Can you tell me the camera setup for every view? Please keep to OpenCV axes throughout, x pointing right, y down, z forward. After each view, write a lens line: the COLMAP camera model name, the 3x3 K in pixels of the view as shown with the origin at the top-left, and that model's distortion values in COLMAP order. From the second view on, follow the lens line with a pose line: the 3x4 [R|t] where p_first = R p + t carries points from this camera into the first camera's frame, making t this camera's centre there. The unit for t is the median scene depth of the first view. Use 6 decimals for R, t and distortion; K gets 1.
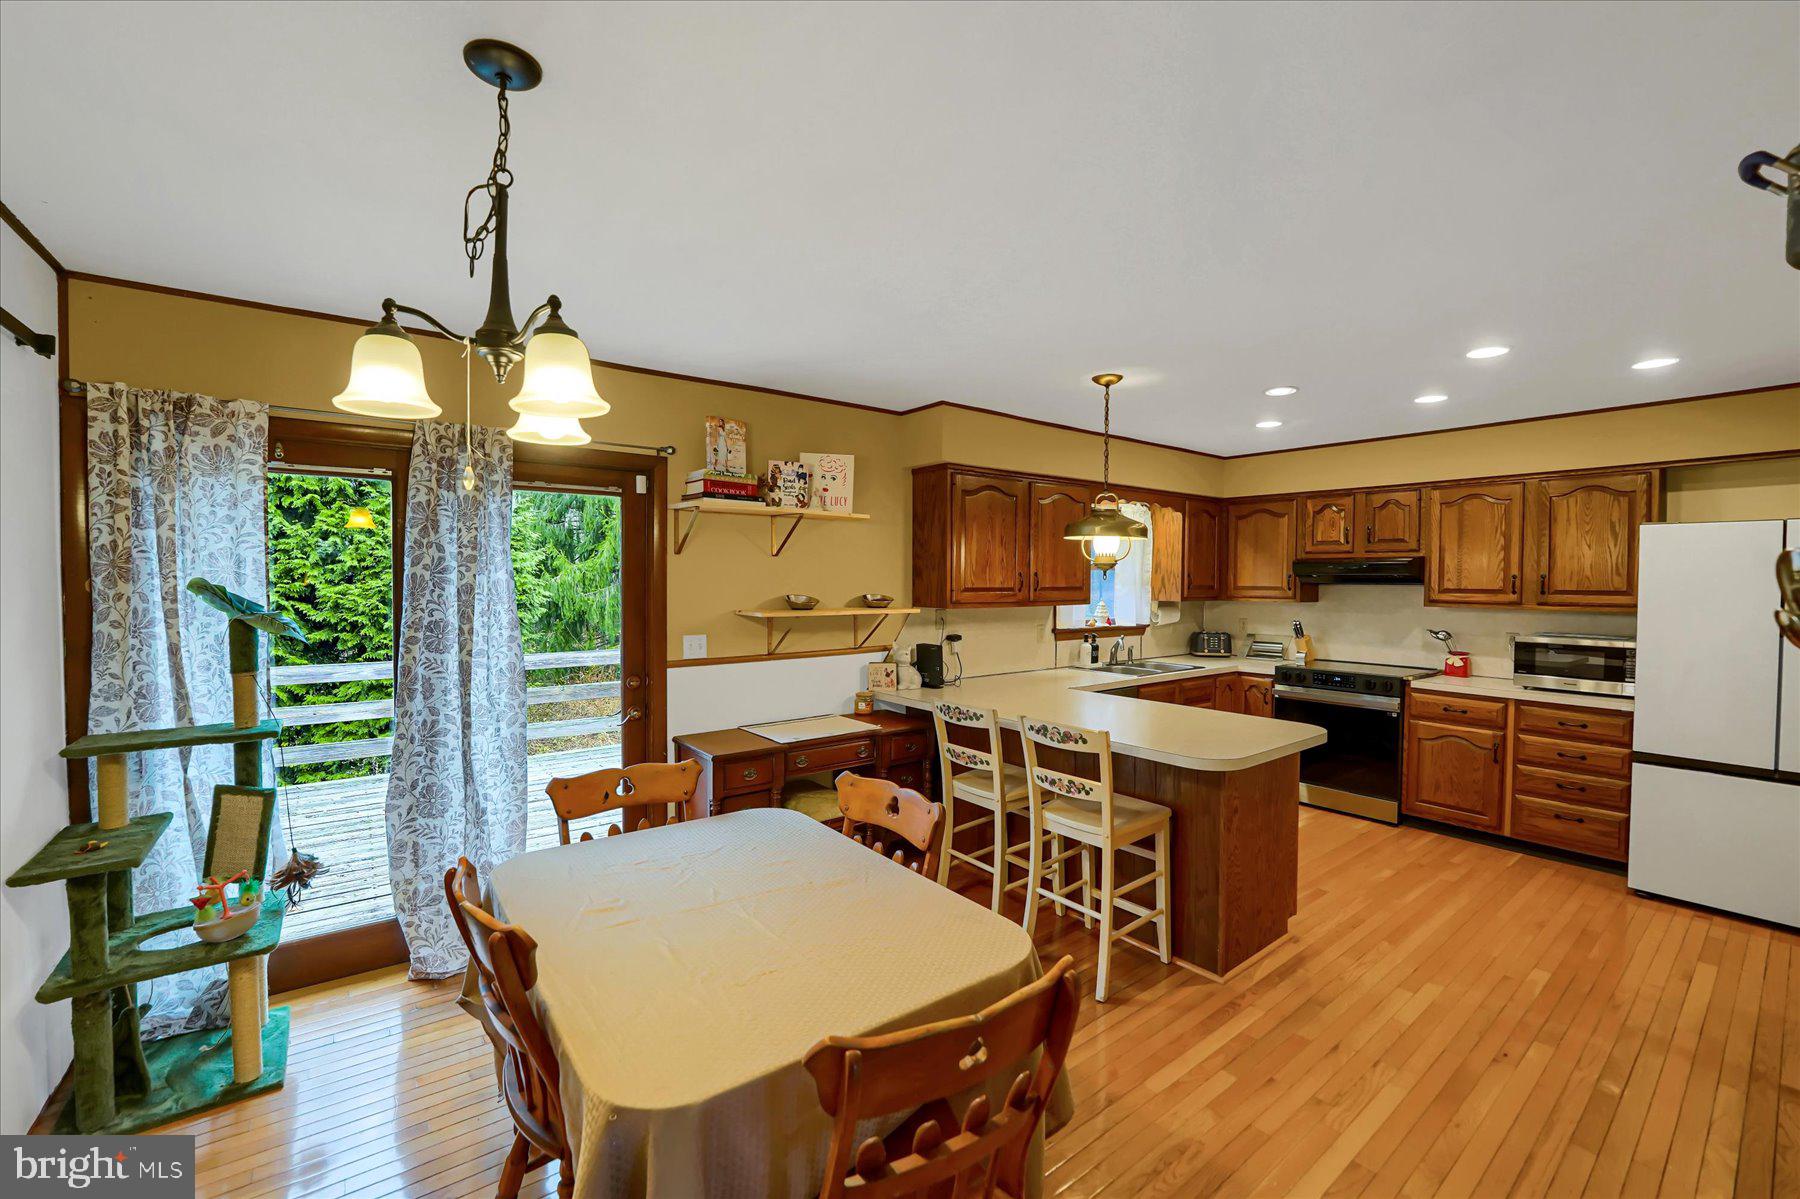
lens RADIAL K [[729.0, 0, 899.9], [0, 729.0, 596.5], [0, 0, 1]] dist [-0.026796, 0.000180]
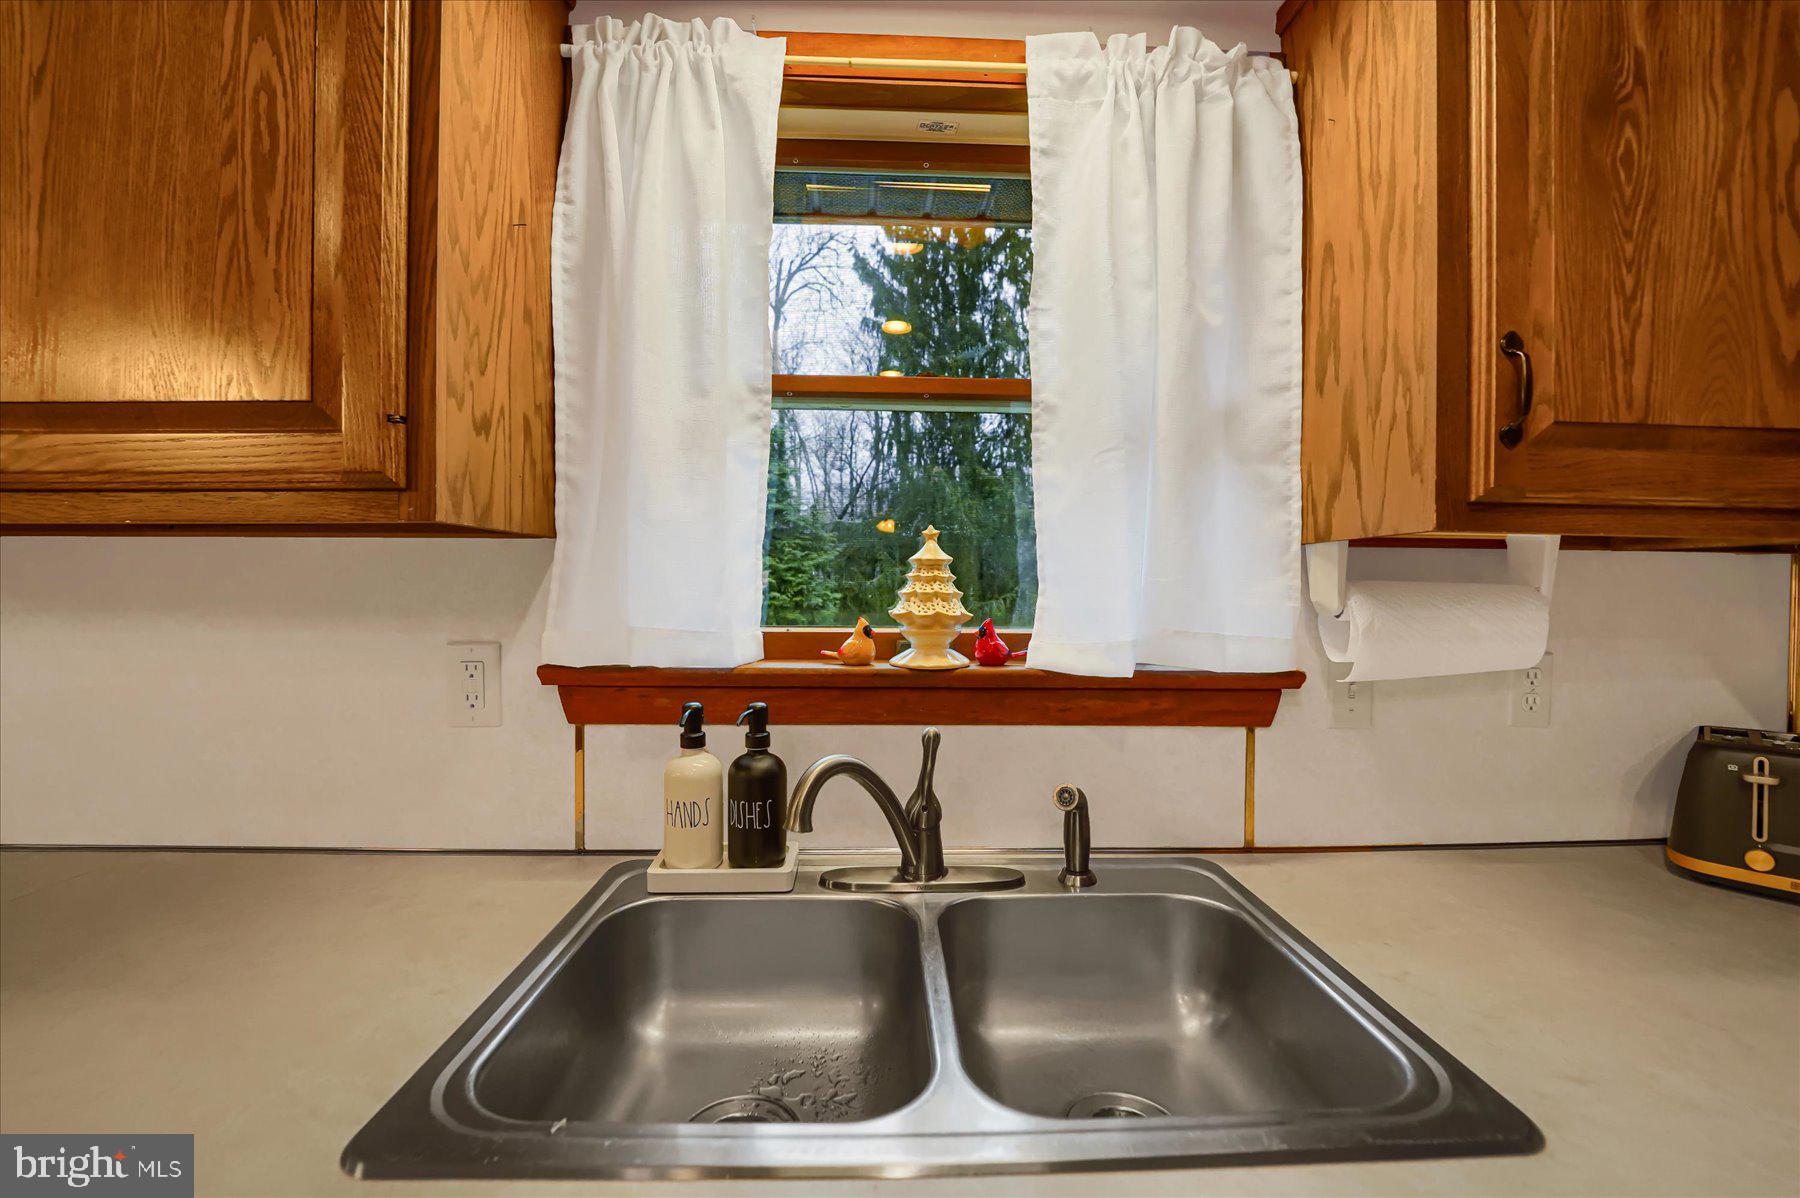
lens RADIAL K [[729.0, 0, 902.2], [0, 729.0, 597.7], [0, 0, 1]] dist [-0.026796, 0.000180]
pose [[0.811505, 0.014167, -0.584174, 0.383946], [-0.020204, 0.999789, -0.003819, 0.022864], [0.583997, 0.014902, 0.811619, 0.817997]]
